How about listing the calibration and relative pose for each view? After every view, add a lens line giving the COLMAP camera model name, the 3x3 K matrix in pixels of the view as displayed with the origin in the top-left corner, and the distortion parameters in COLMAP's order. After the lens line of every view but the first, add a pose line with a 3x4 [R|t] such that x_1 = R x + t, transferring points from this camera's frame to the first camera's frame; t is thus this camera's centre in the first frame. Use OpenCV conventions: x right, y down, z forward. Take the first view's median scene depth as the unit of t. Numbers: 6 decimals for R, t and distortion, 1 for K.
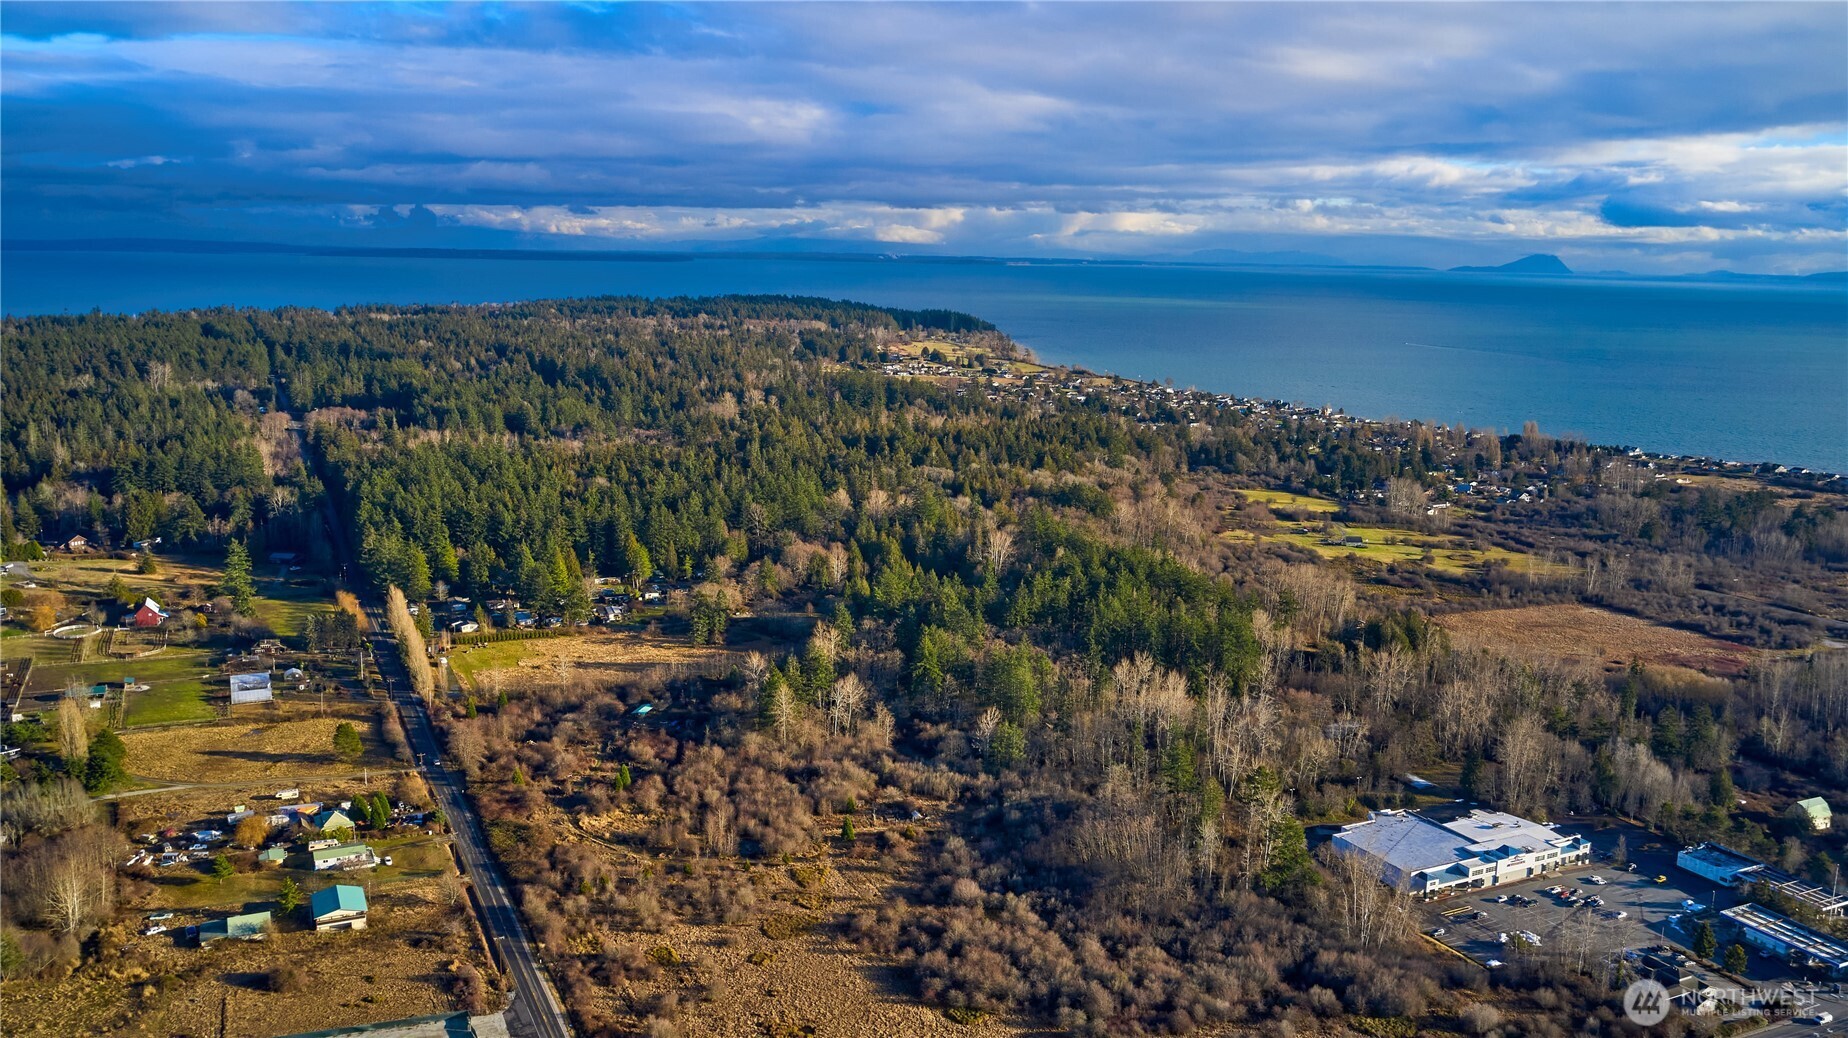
lens RADIAL K [[1472.6, 0, 924.0], [0, 1472.6, 519.0], [0, 0, 1]] dist [-0.009710, 0.001042]
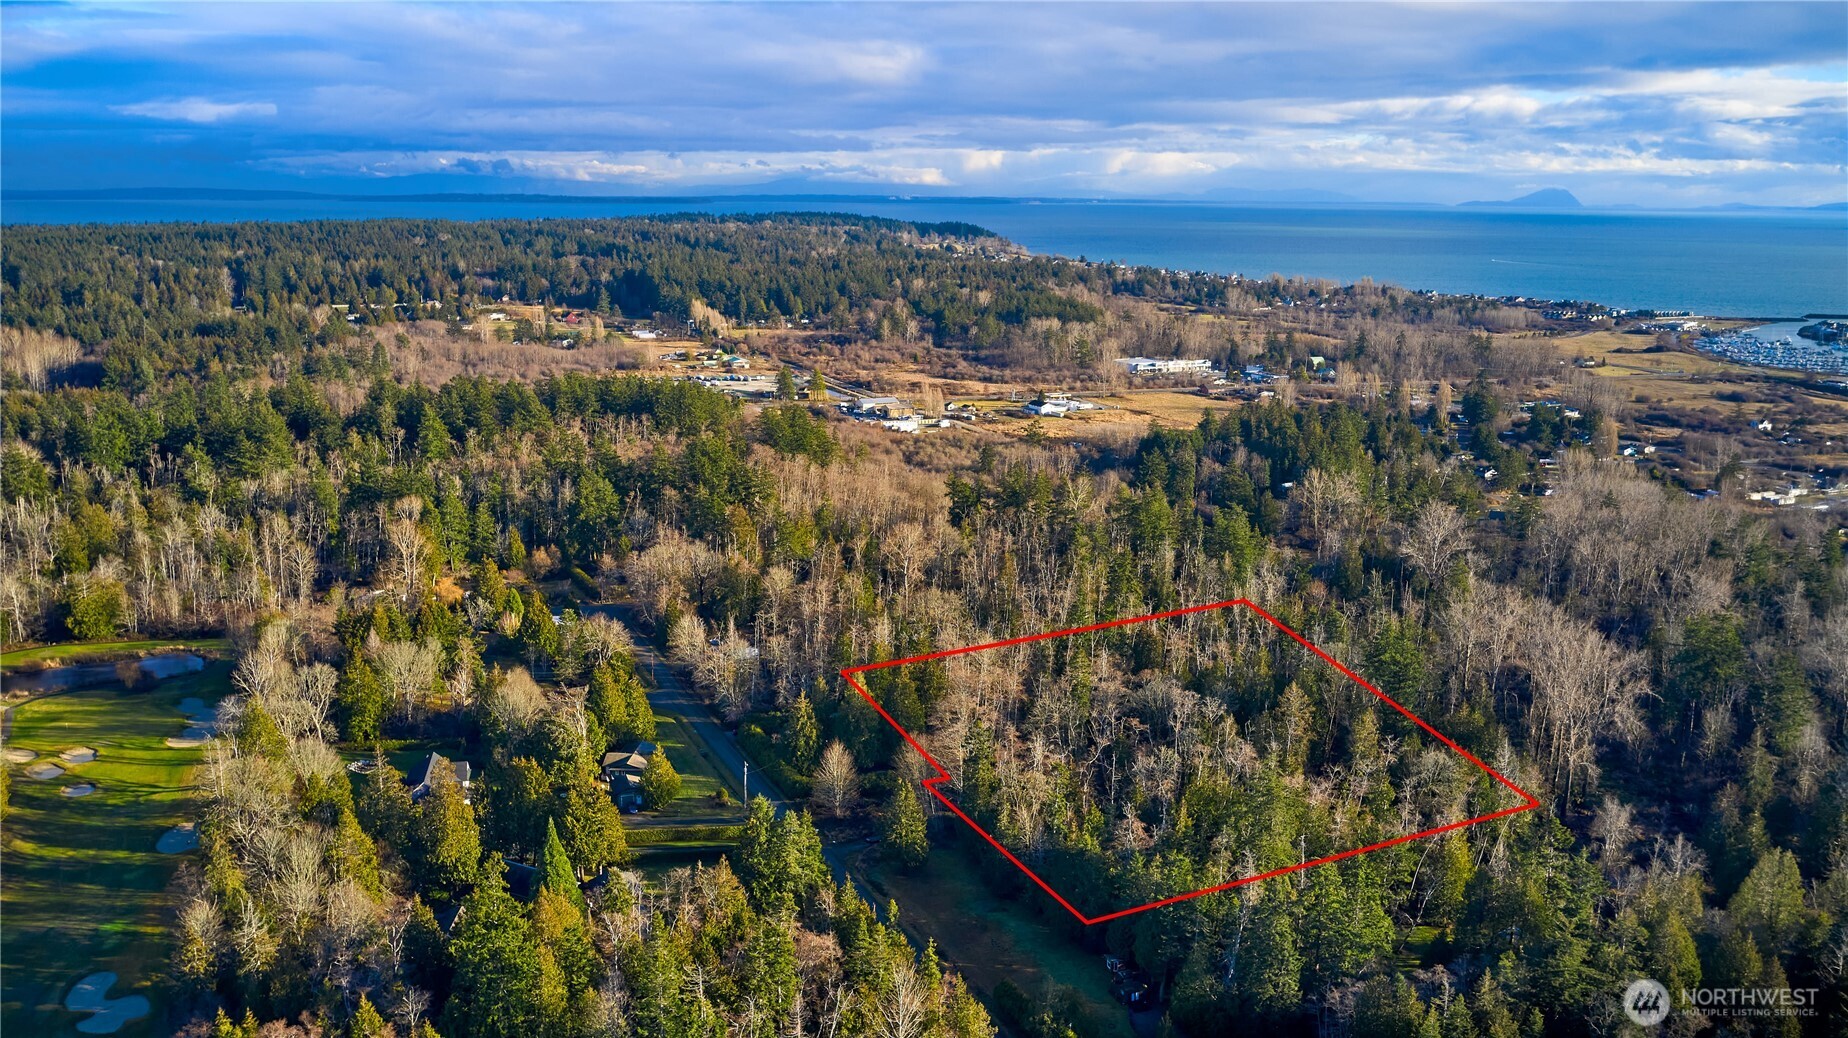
lens RADIAL K [[1480.2, 0, 924.0], [0, 1480.2, 519.0], [0, 0, 1]] dist [-0.025354, 0.053737]
pose [[0.999898, -0.010222, -0.009932, -0.006036], [0.010569, 0.999313, 0.035531, 0.142962], [0.009562, -0.035633, 0.999319, -0.560625]]
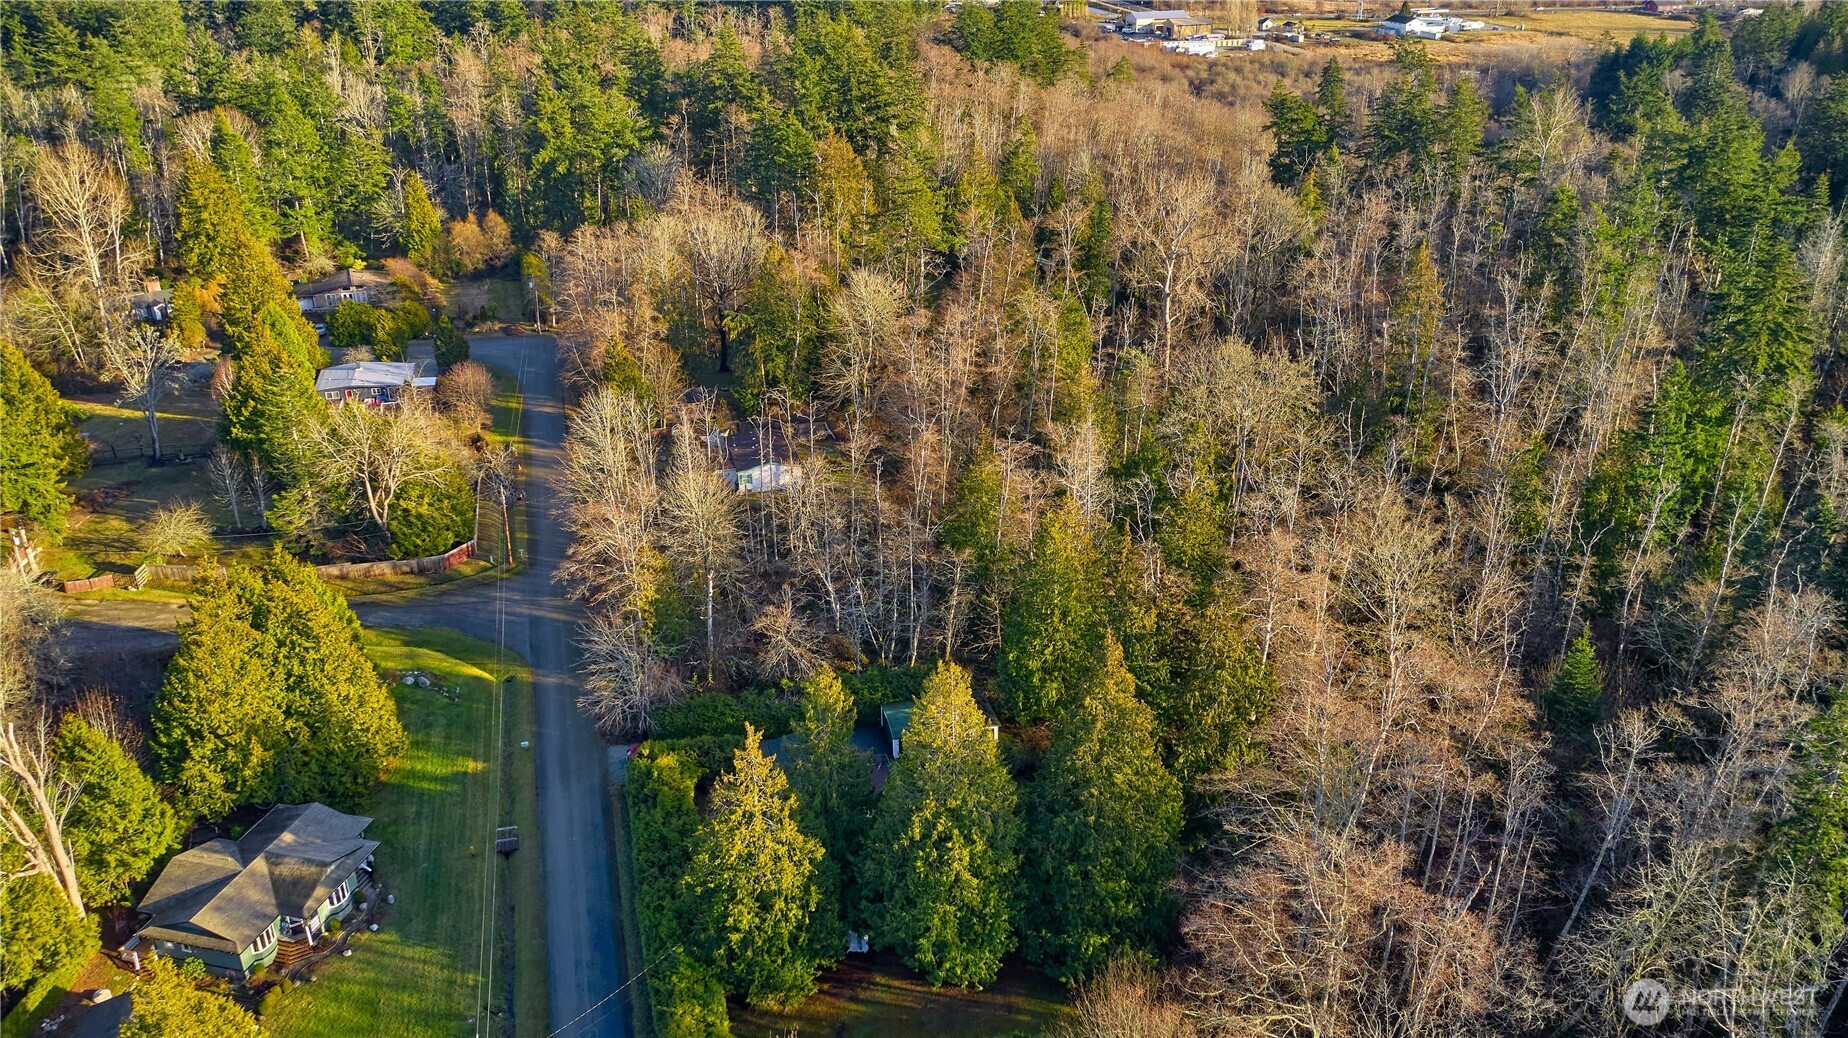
lens RADIAL K [[1472.6, 0, 924.0], [0, 1472.6, 519.0], [0, 0, 1]] dist [-0.009710, 0.001042]
pose [[0.979657, 0.050819, -0.194138, -0.008018], [-0.001928, 0.969743, 0.244121, 0.154097], [0.200670, -0.238780, 0.950113, -0.363744]]
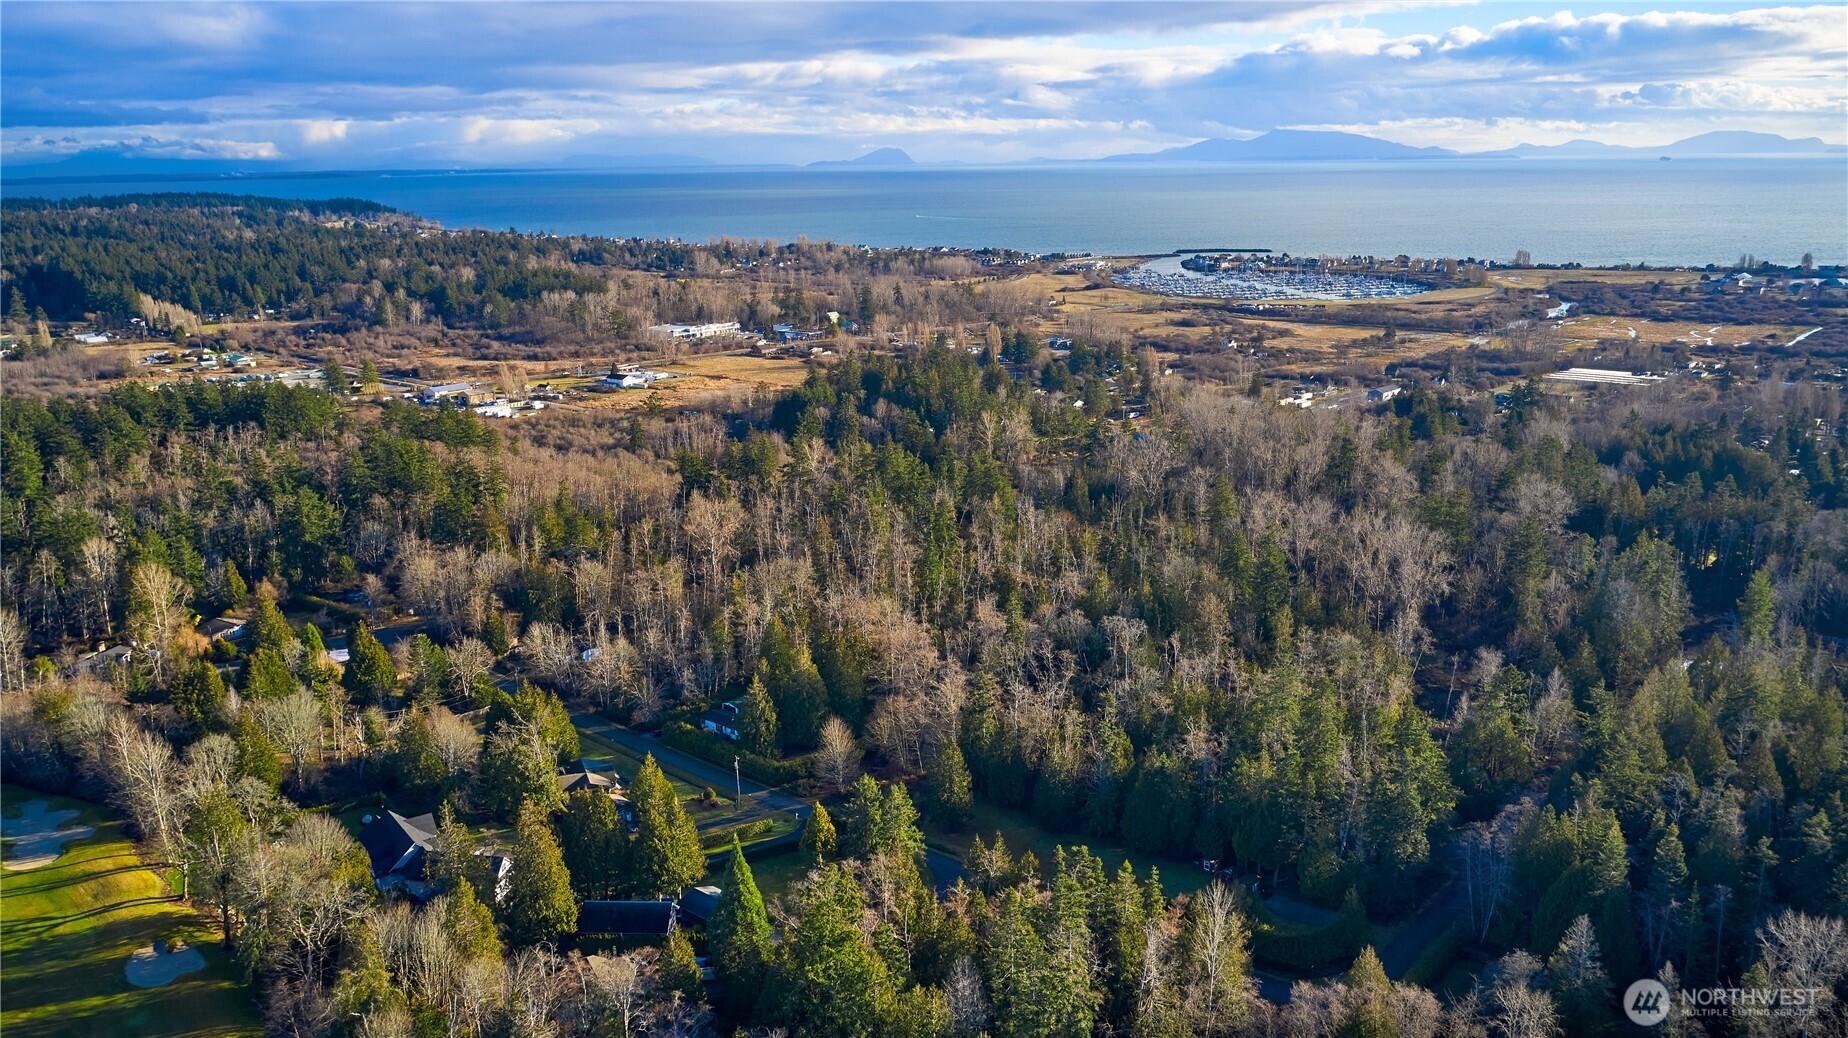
lens RADIAL K [[1472.6, 0, 924.0], [0, 1472.6, 519.0], [0, 0, 1]] dist [-0.009710, 0.001042]
pose [[0.915874, -0.130208, 0.379764, -0.097654], [0.106873, 0.990886, 0.081996, 0.138238], [-0.386980, -0.034512, 0.921442, -0.542083]]
